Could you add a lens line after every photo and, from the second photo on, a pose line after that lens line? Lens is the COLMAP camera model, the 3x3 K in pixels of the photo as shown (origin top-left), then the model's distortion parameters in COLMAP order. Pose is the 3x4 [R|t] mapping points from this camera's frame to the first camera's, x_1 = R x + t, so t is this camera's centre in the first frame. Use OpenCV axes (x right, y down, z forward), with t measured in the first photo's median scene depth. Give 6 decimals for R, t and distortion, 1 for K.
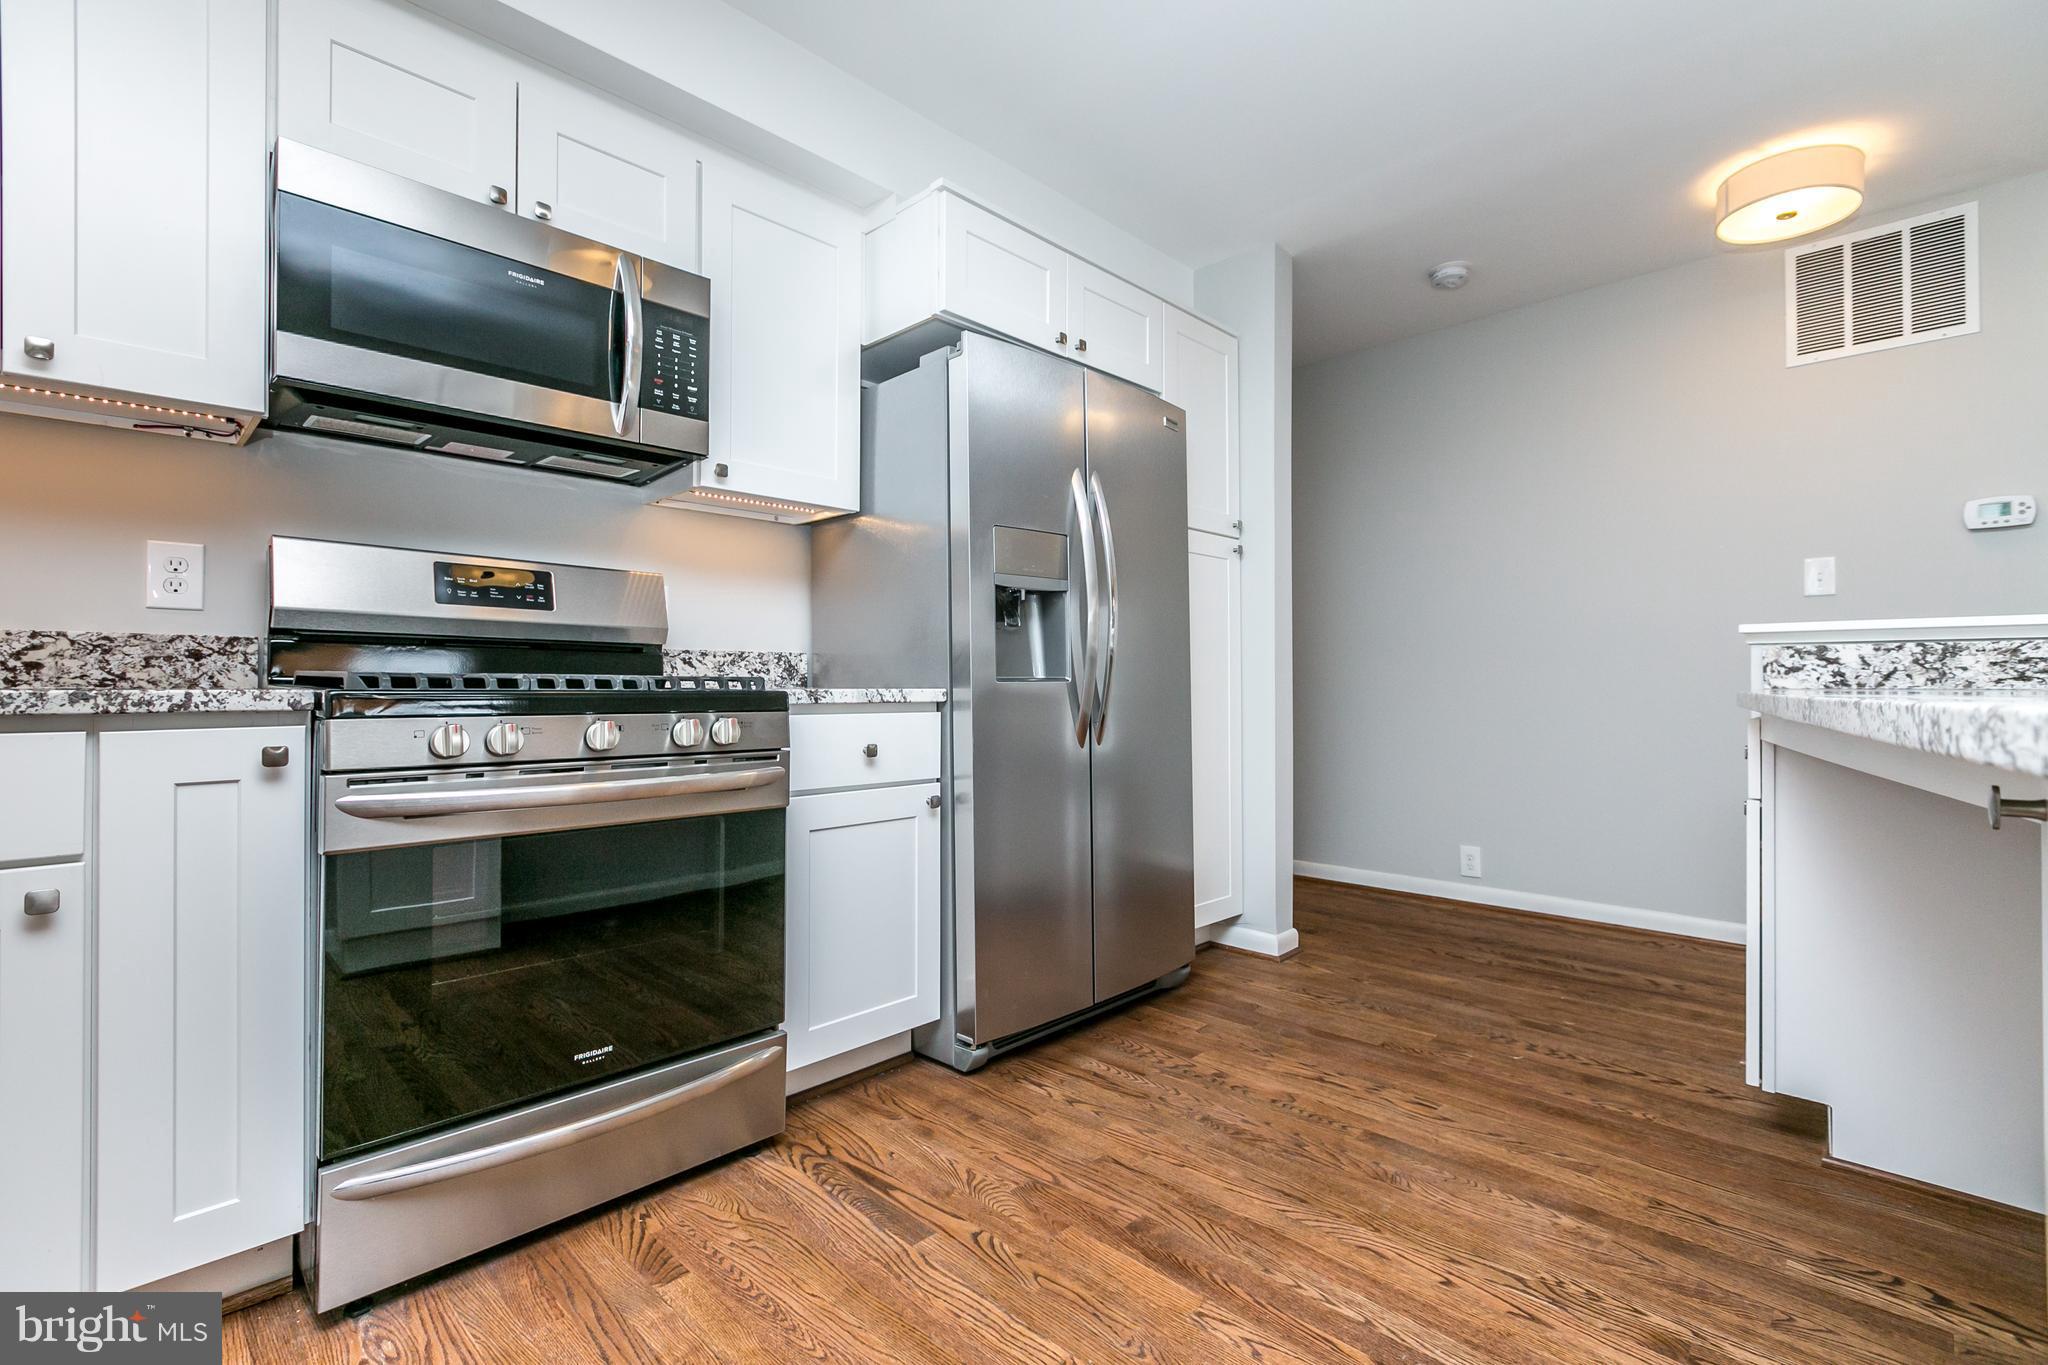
lens RADIAL K [[914.7, 0, 1021.1], [0, 914.7, 672.7], [0, 0, 1]] dist [0.006707, -0.000157]
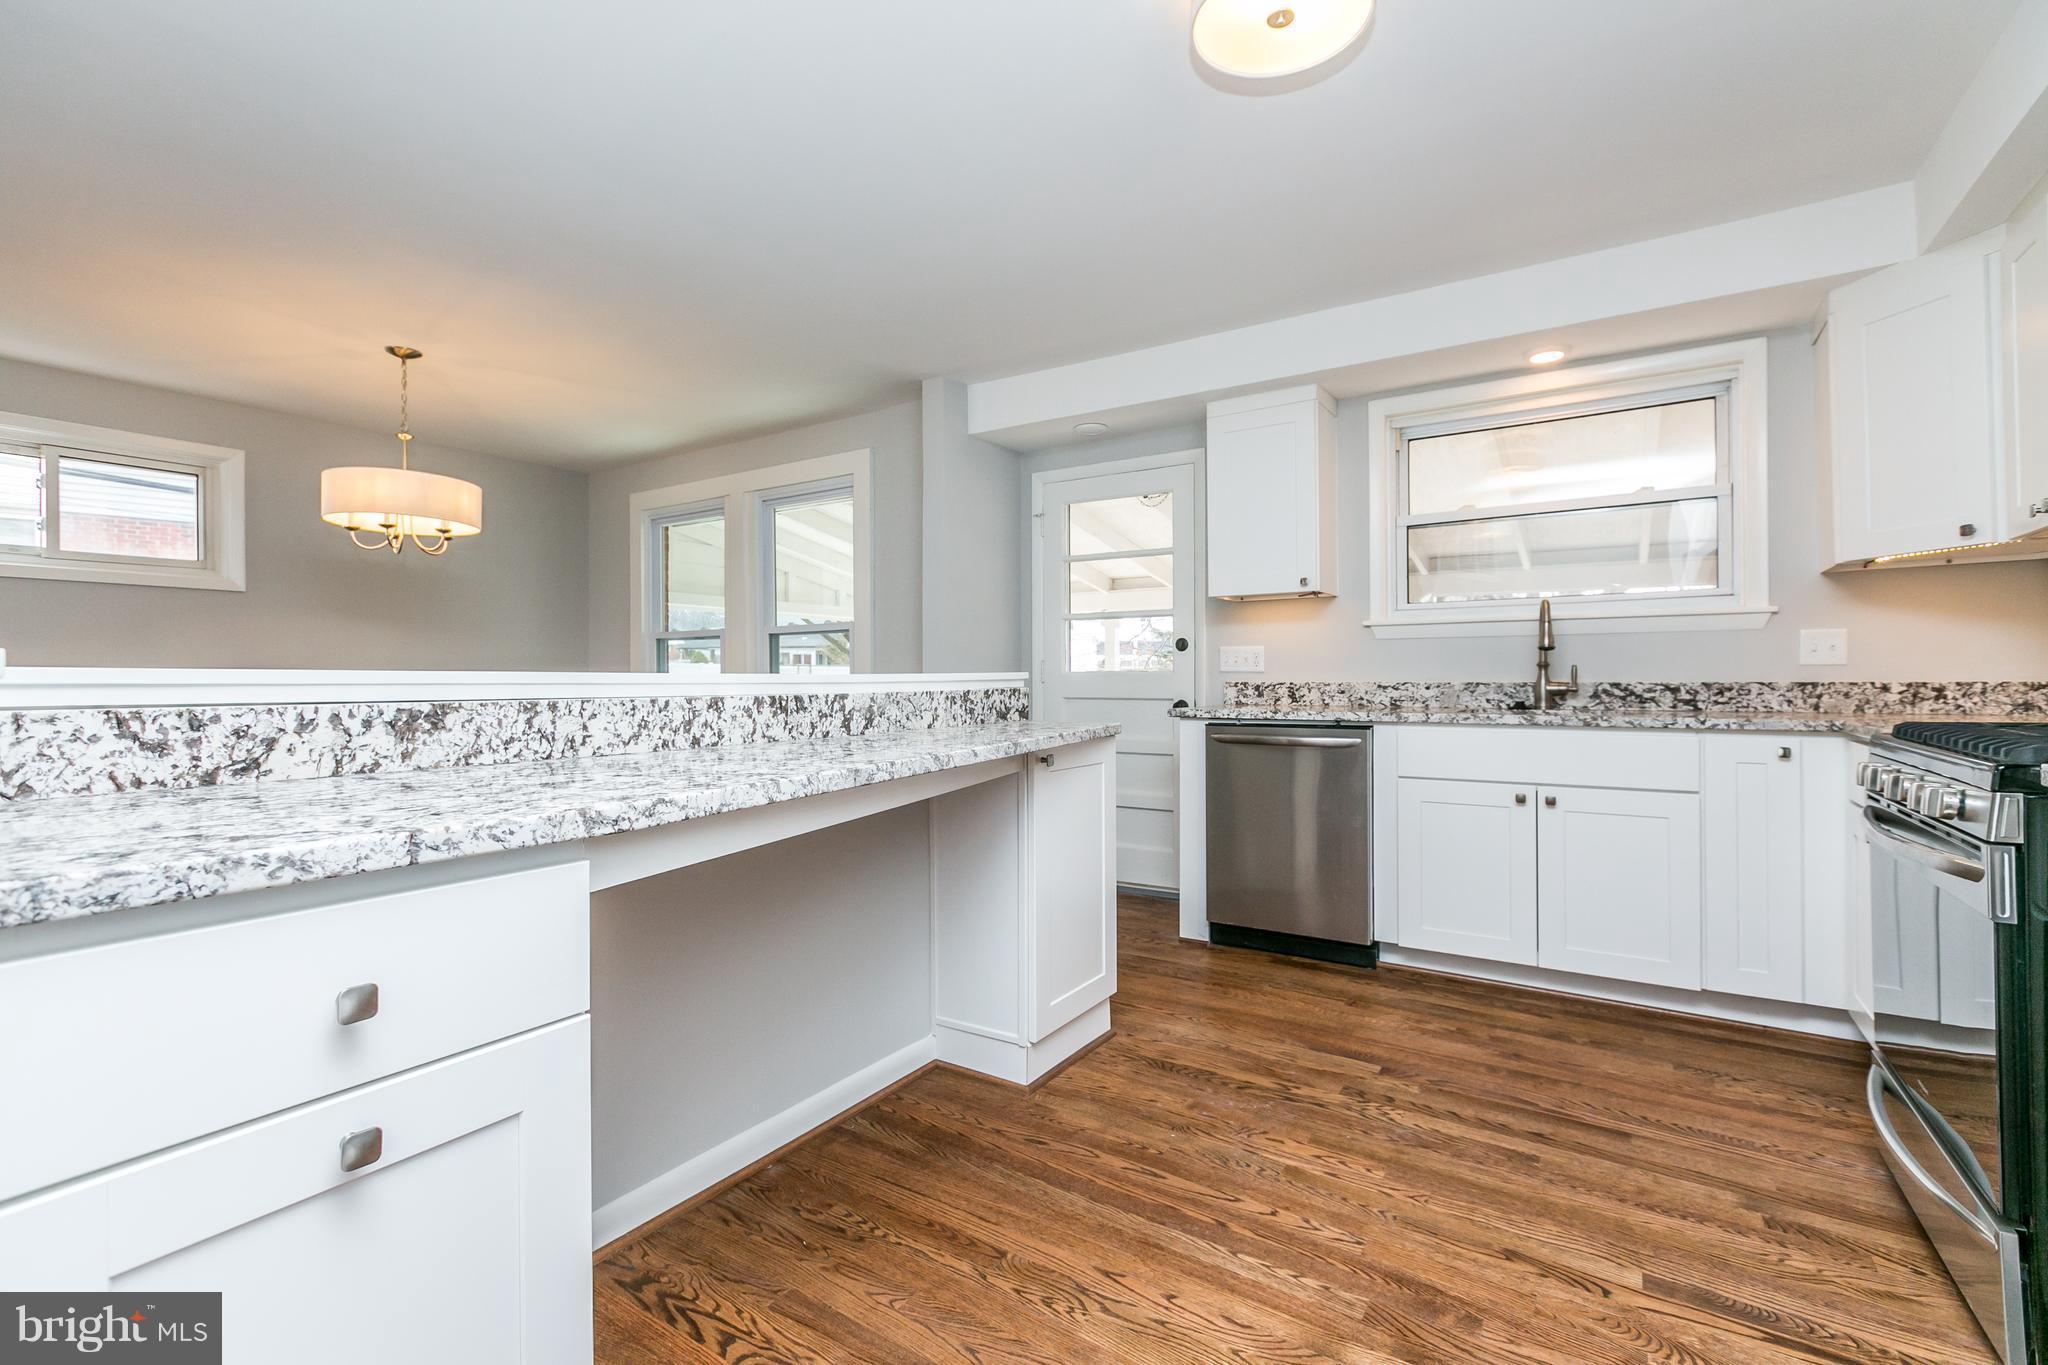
lens RADIAL K [[914.7, 0, 1033.6], [0, 914.7, 671.0], [0, 0, 1]] dist [0.006707, -0.000157]
pose [[-0.977727, 0.003369, -0.209852, 0.594907], [0.007446, 0.999798, -0.018644, -0.042827], [0.209747, -0.019792, -0.977555, 1.433967]]
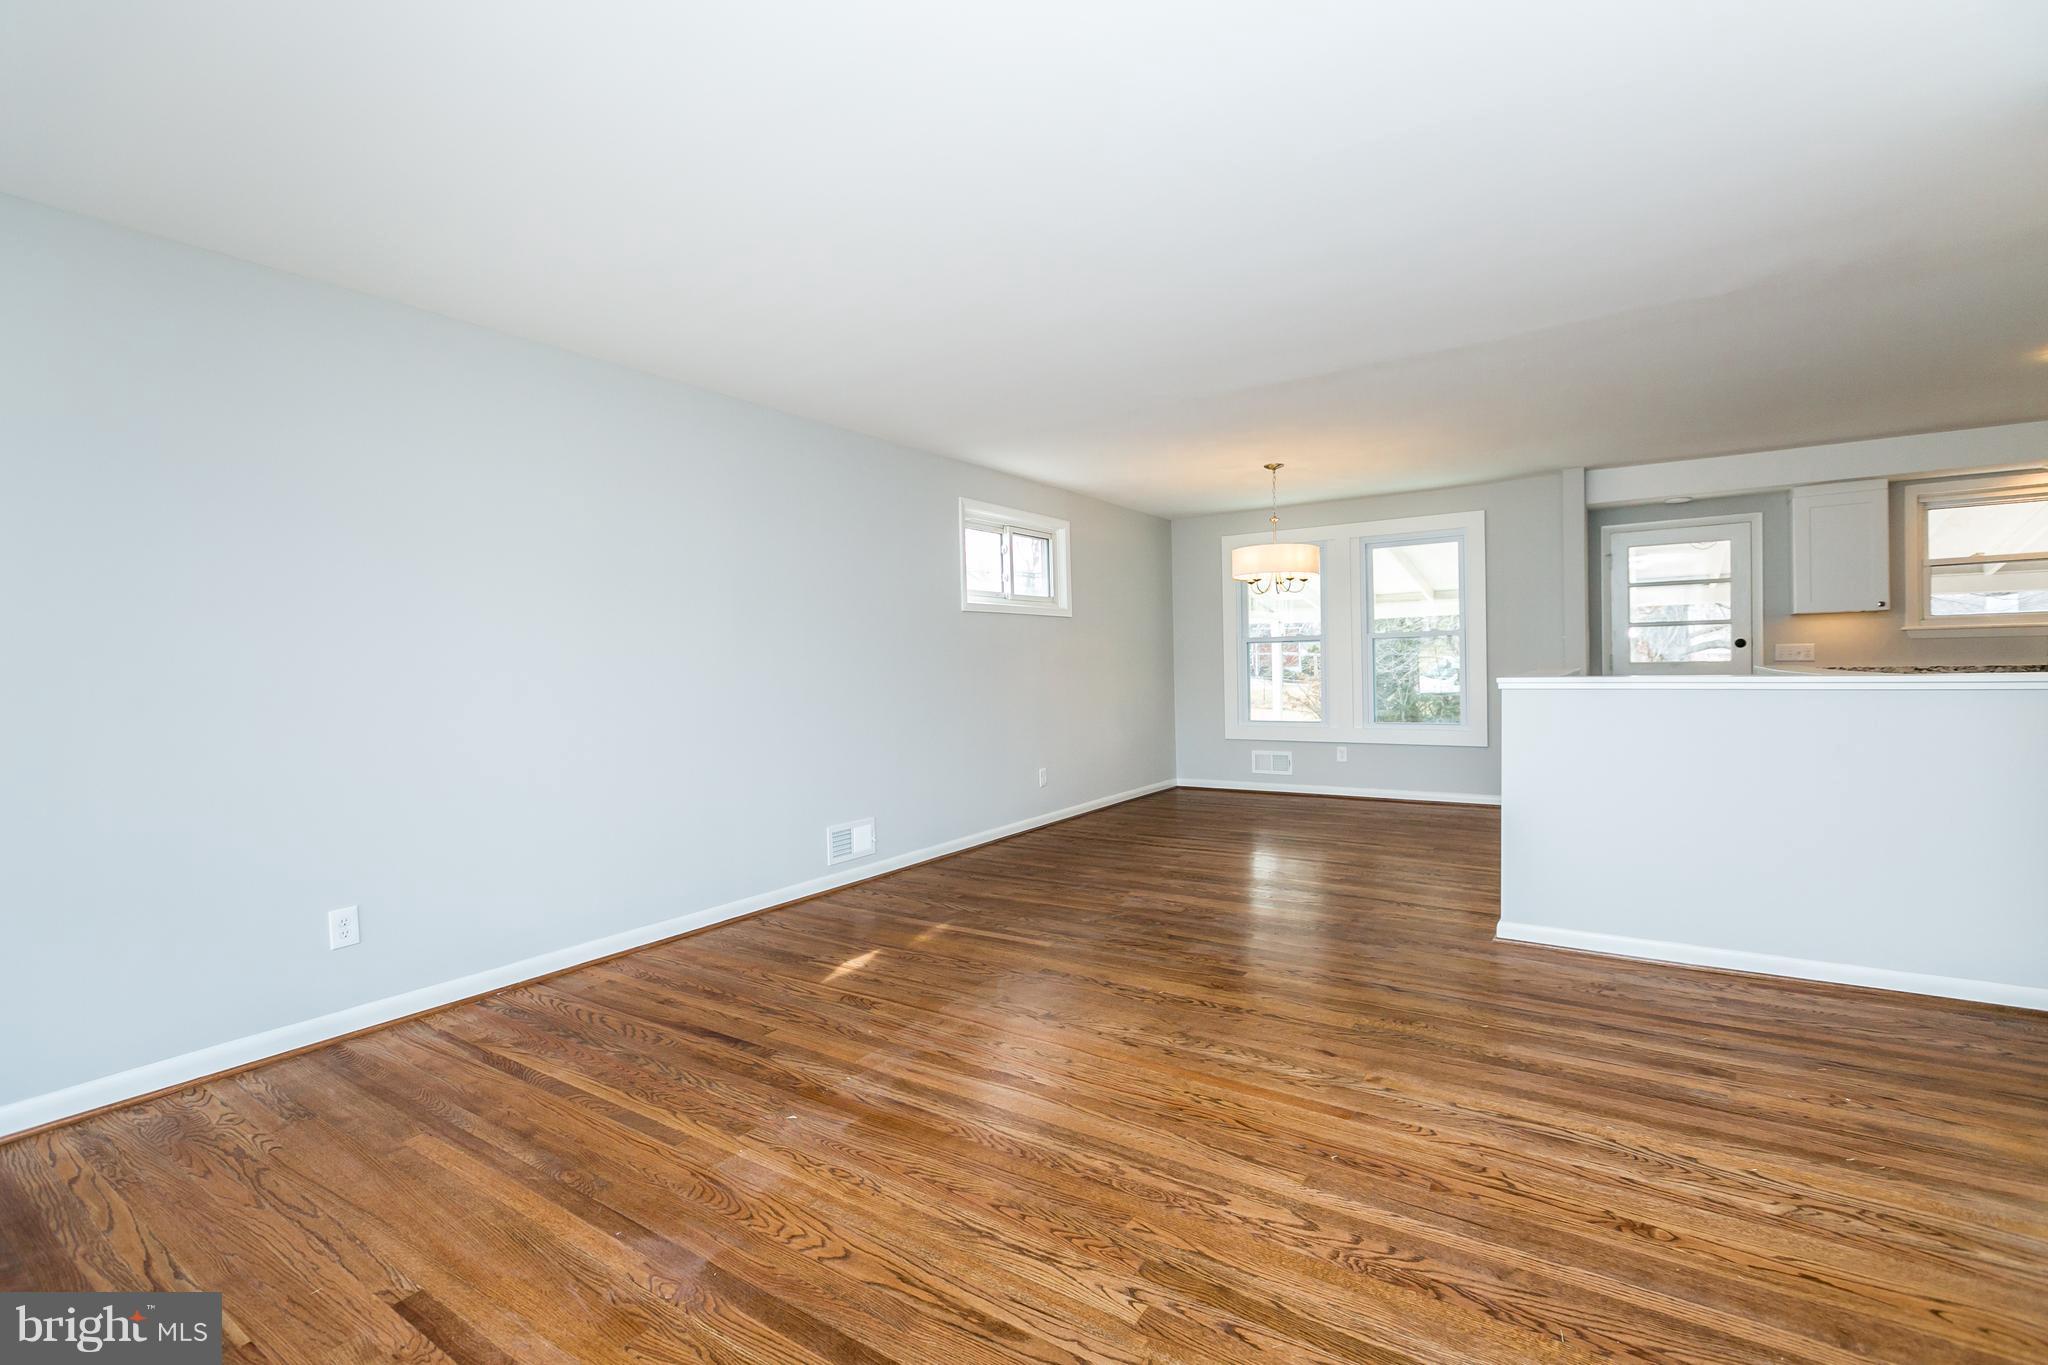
lens RADIAL K [[914.7, 0, 1026.7], [0, 914.7, 672.3], [0, 0, 1]] dist [0.006707, -0.000157]
pose [[-0.982580, 0.018727, -0.184896, 2.849484], [0.020011, 0.999787, -0.005083, -0.071850], [0.184761, -0.008695, -0.982745, 2.122074]]
